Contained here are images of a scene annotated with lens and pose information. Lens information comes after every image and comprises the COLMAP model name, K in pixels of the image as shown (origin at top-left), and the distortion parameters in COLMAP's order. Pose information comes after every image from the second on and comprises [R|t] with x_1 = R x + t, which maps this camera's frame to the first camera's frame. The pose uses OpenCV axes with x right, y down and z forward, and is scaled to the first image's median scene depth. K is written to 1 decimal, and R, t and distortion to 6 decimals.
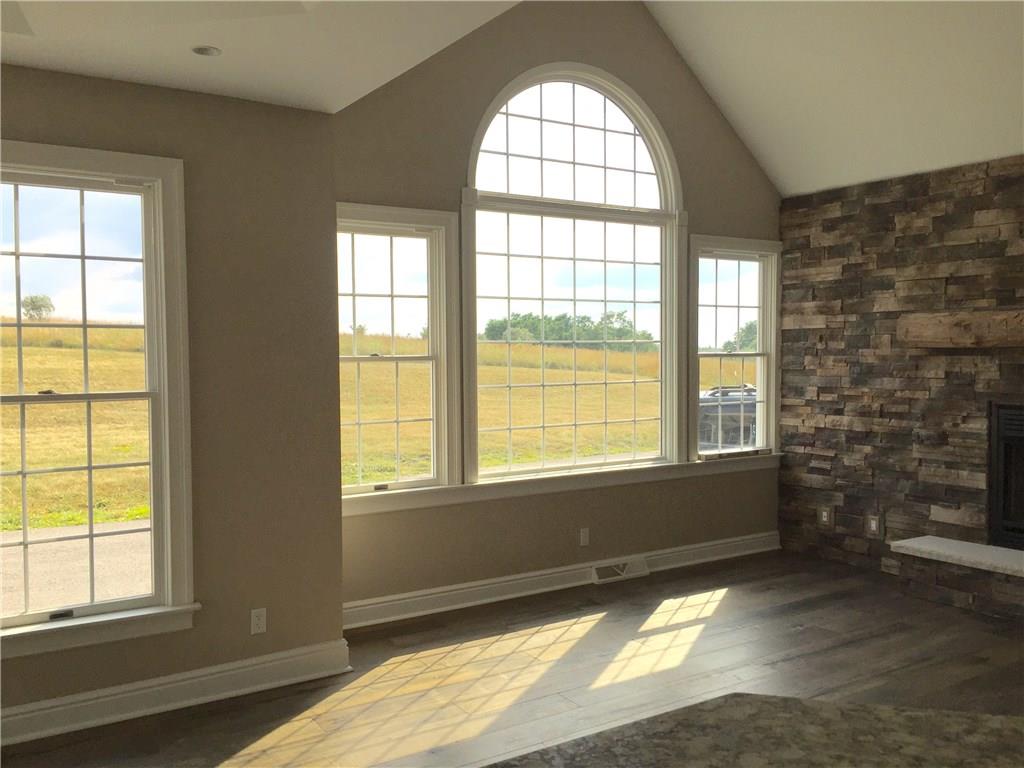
lens RADIAL K [[874.9, 0, 515.9], [0, 874.9, 386.0], [0, 0, 1]] dist [0.084026, -0.117039]
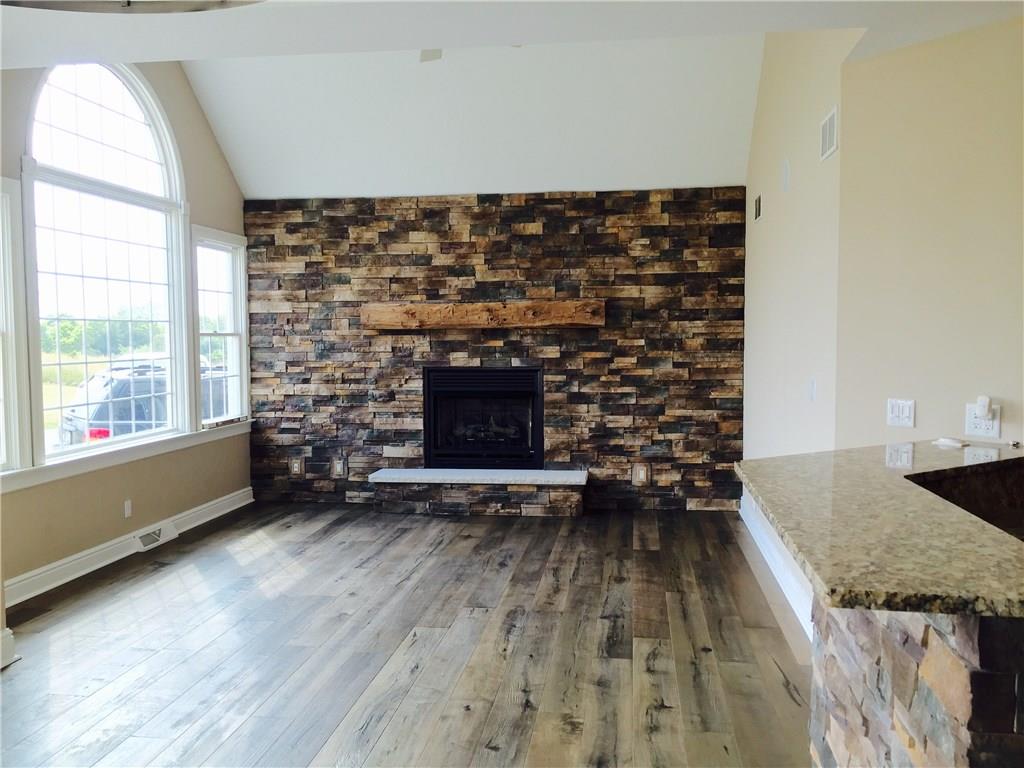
lens RADIAL K [[882.9, 0, 491.7], [0, 882.9, 382.8], [0, 0, 1]] dist [0.085540, -0.121871]
pose [[0.669539, -0.036595, 0.741875, -0.395383], [0.029626, 0.999307, 0.022556, 0.012036], [-0.742186, 0.006877, 0.670159, -0.024039]]
